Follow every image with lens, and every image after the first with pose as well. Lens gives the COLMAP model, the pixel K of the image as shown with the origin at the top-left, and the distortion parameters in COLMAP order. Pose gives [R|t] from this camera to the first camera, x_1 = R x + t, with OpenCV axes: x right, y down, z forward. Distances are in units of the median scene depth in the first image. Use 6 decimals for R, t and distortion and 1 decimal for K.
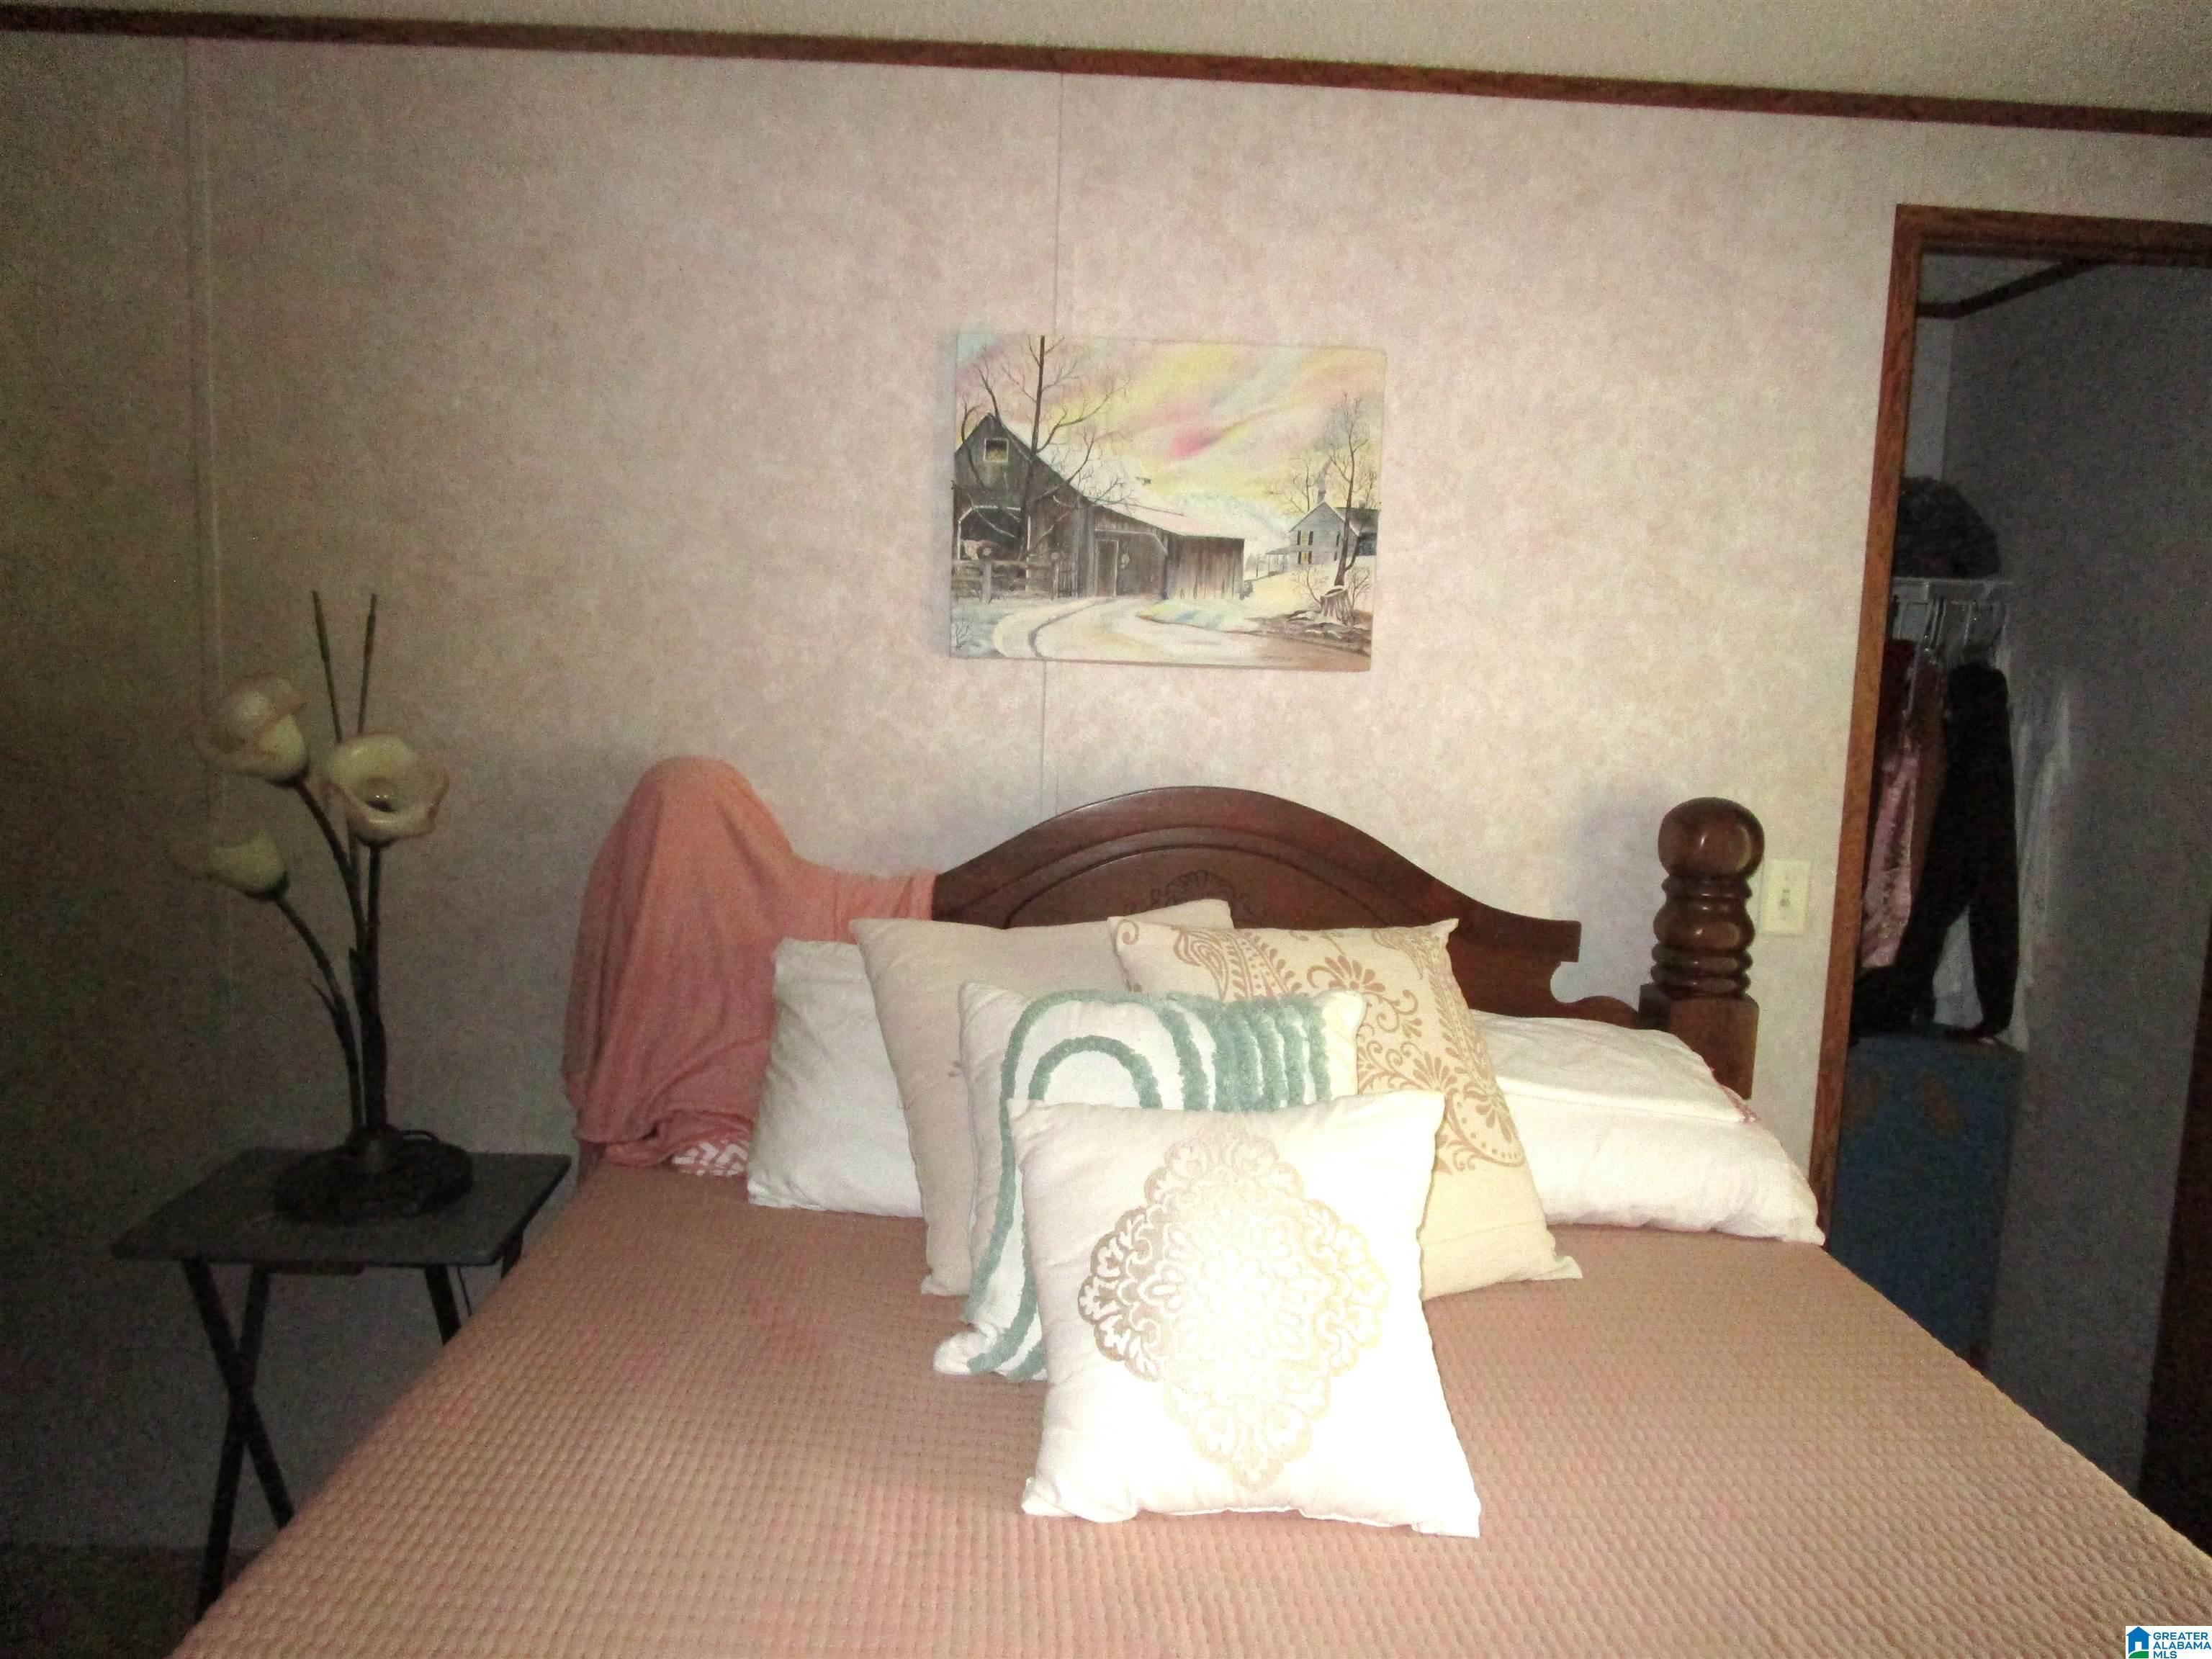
lens RADIAL K [[1588.7, 0, 1114.6], [0, 1588.7, 826.7], [0, 0, 1]] dist [-0.028047, 0.015903]
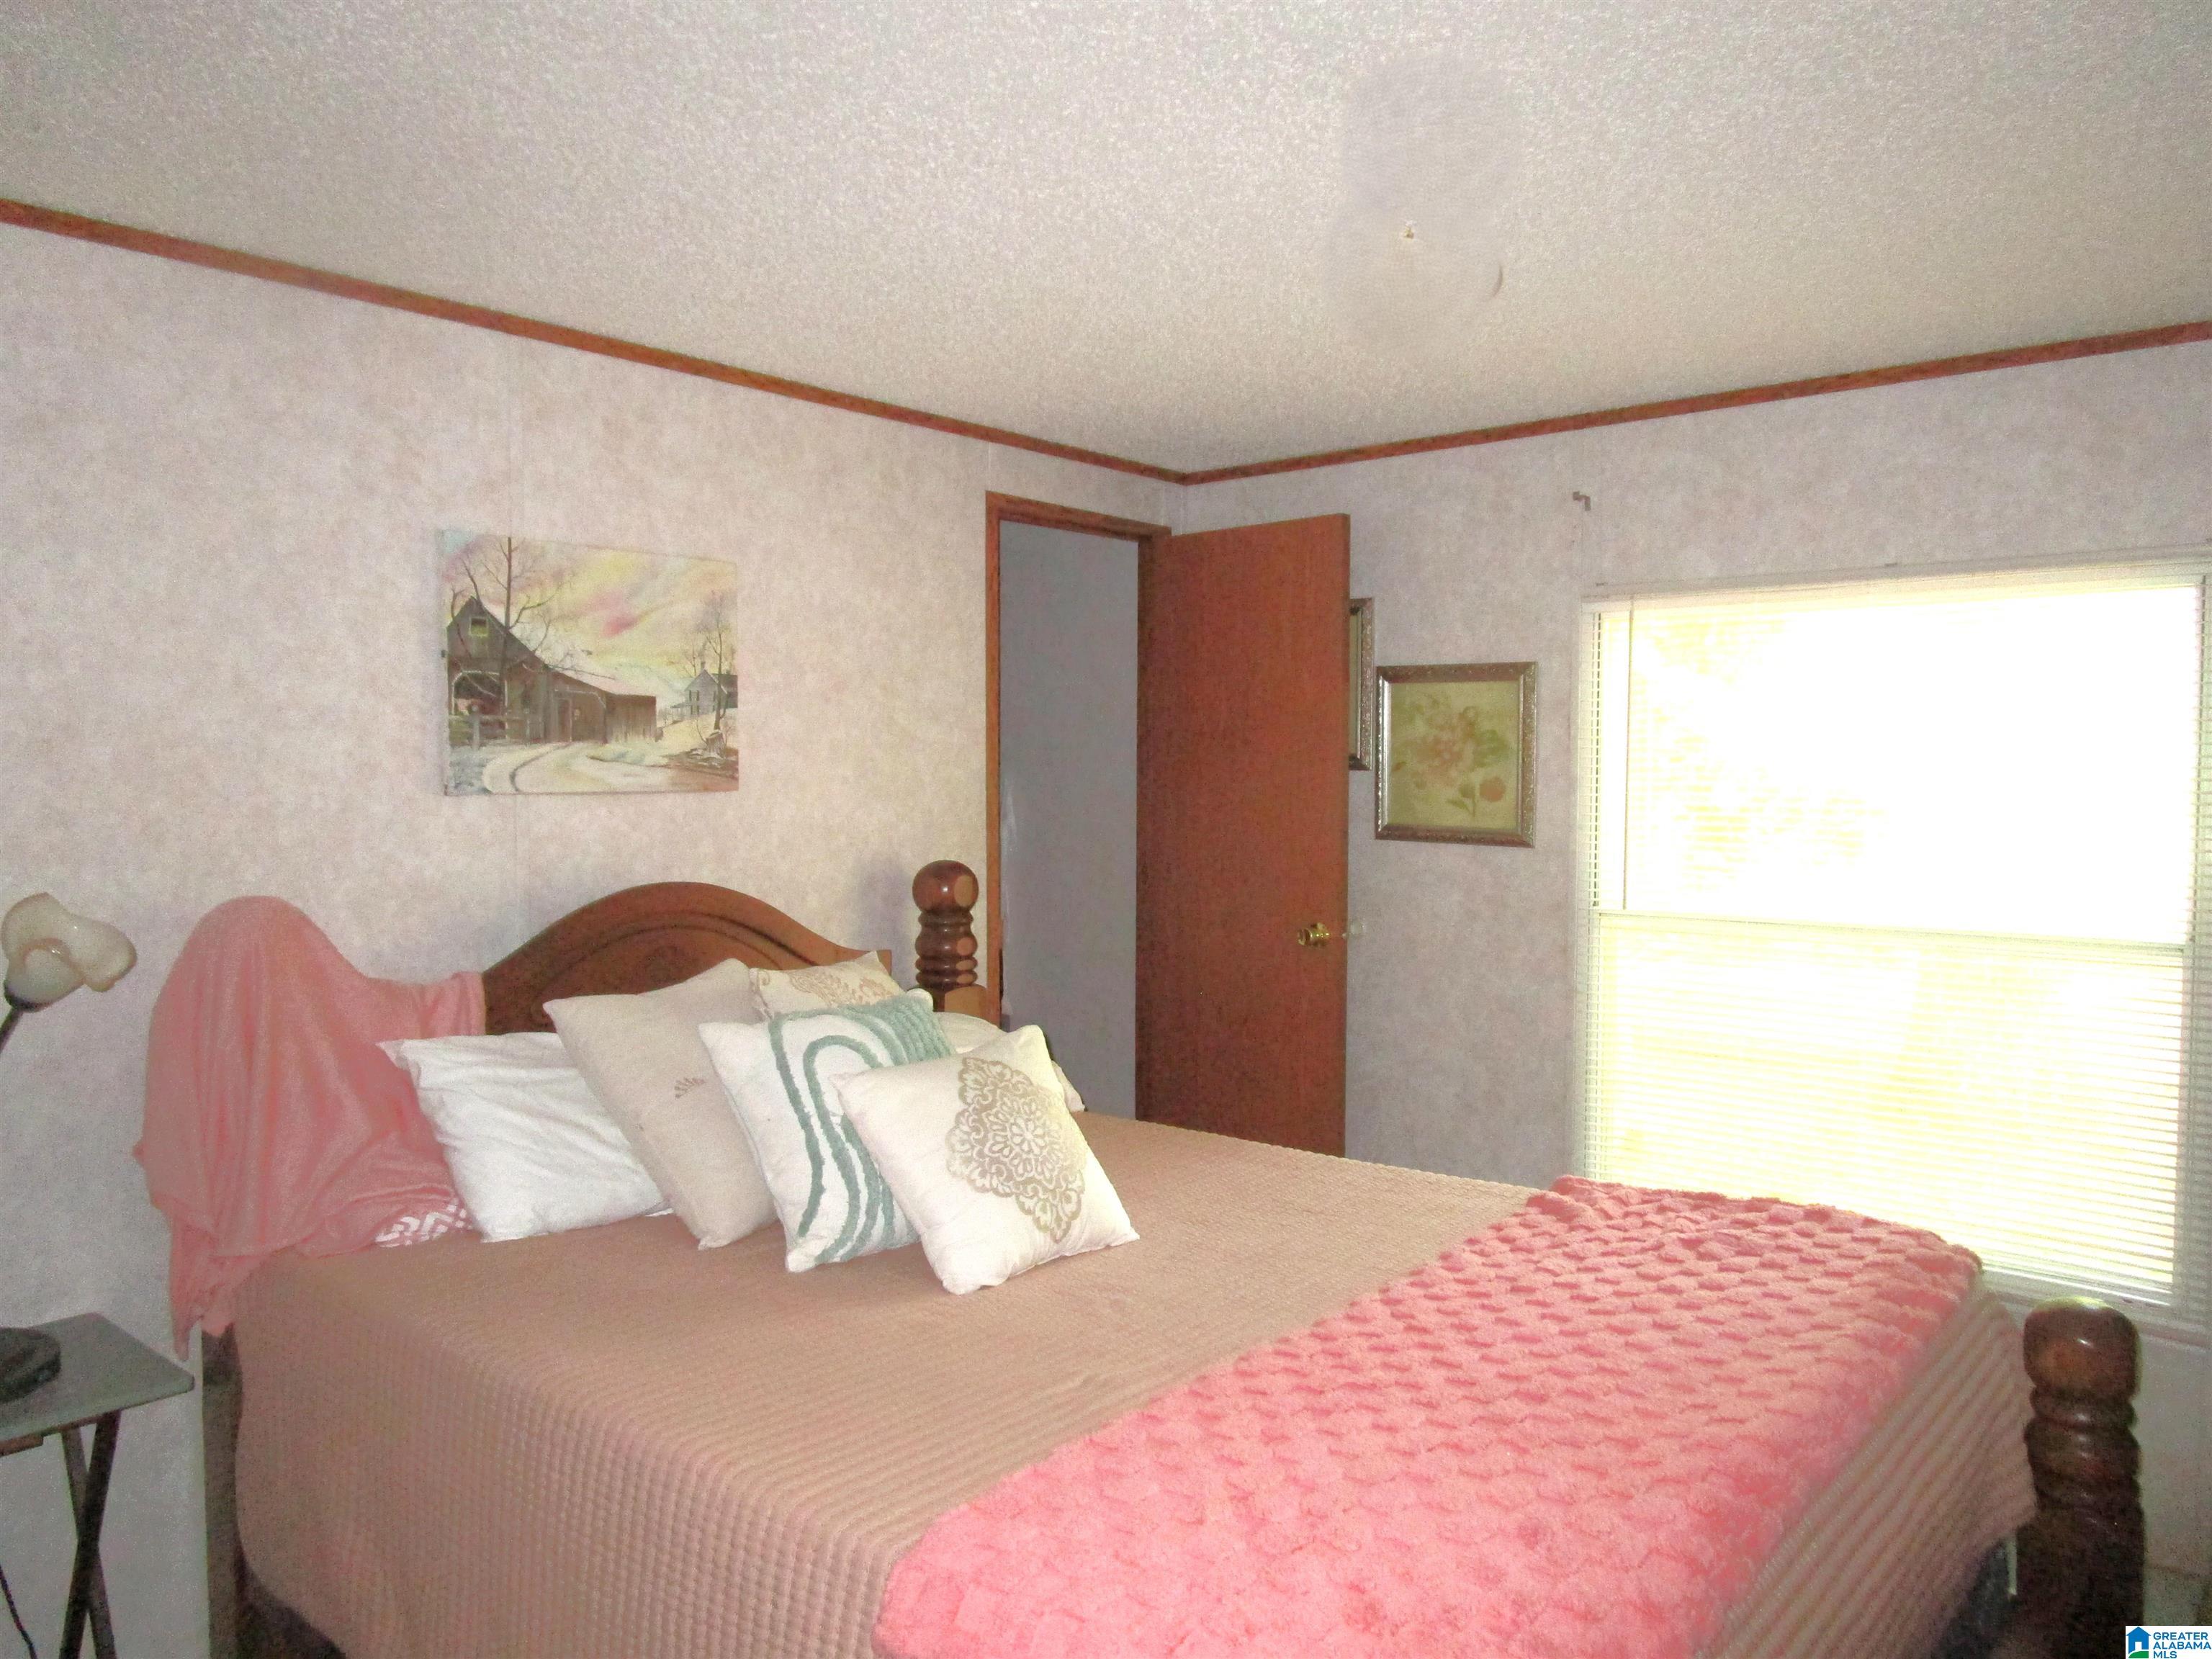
lens RADIAL K [[1588.7, 0, 1097.9], [0, 1588.7, 838.4], [0, 0, 1]] dist [-0.028047, 0.015903]
pose [[0.671131, -0.069629, 0.738062, -0.664474], [0.111345, 0.993754, -0.007497, -0.011231], [-0.732930, 0.087211, 0.674691, -0.164593]]
